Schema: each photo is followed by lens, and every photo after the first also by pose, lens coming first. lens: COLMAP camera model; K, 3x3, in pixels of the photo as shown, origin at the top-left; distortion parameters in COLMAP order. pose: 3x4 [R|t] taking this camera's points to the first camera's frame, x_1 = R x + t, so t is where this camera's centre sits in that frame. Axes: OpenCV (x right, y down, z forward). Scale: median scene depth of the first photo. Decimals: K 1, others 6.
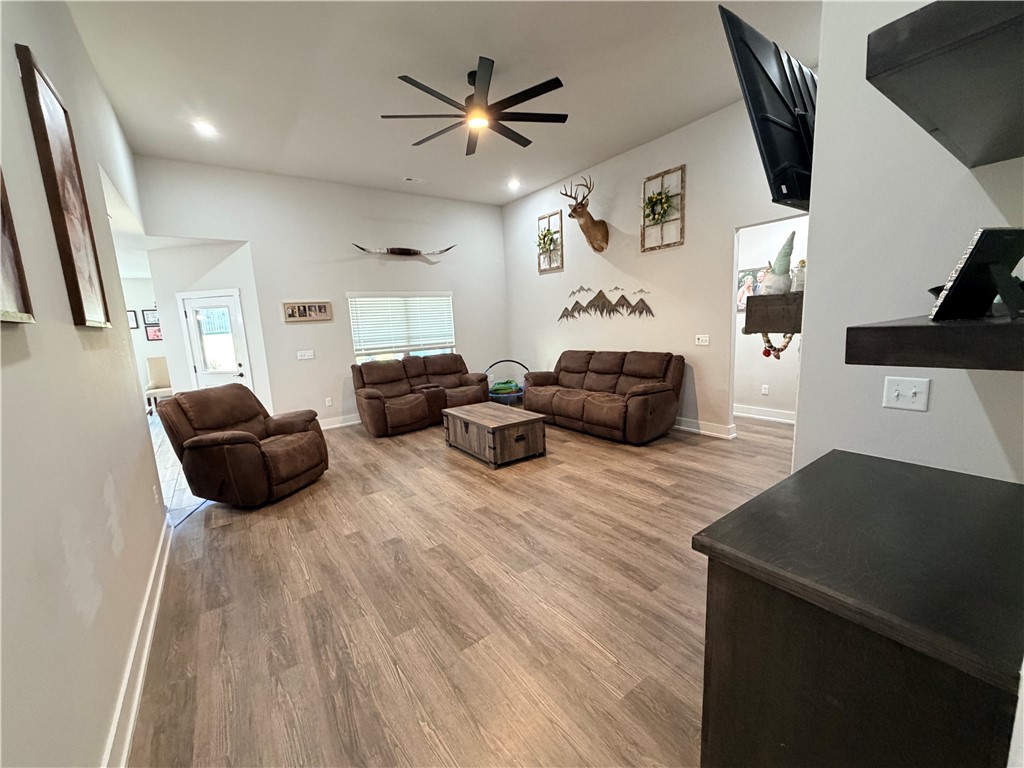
lens RADIAL K [[408.3, 0, 508.9], [0, 408.3, 386.8], [0, 0, 1]] dist [0.000735, -0.000455]
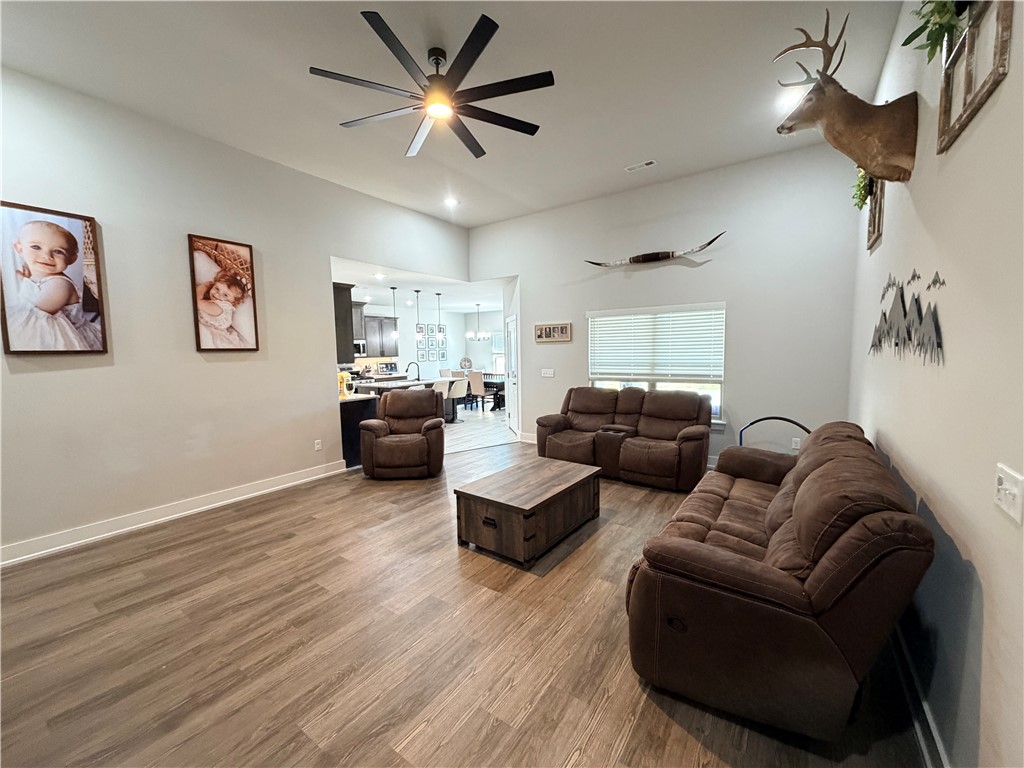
lens RADIAL K [[408.3, 0, 508.4], [0, 408.3, 384.7], [0, 0, 1]] dist [0.000735, -0.000455]
pose [[0.321728, 0.127657, -0.938187, 0.581655], [-0.149012, 0.985348, 0.082974, -0.148672], [0.935033, 0.113106, 0.336036, 0.671326]]
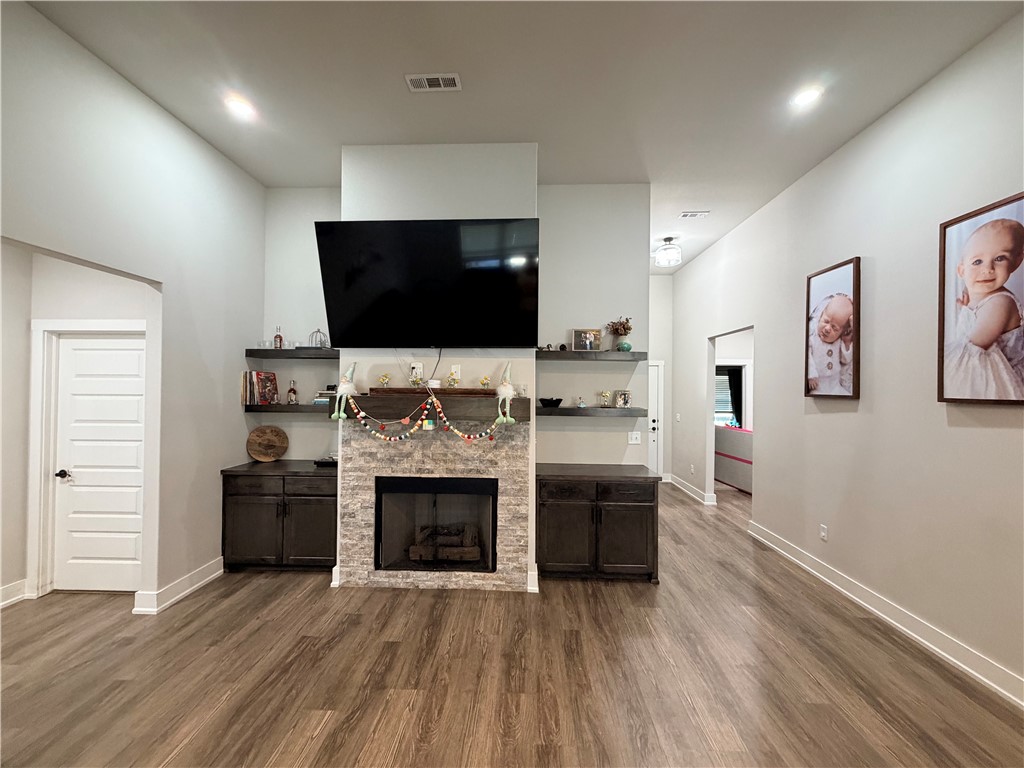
lens RADIAL K [[408.3, 0, 511.3], [0, 408.3, 385.8], [0, 0, 1]] dist [0.000735, -0.000455]
pose [[-0.790305, 0.046603, 0.610938, -0.127025], [0.126780, 0.987963, 0.088639, -0.165509], [-0.599453, 0.147506, -0.786701, 0.897335]]
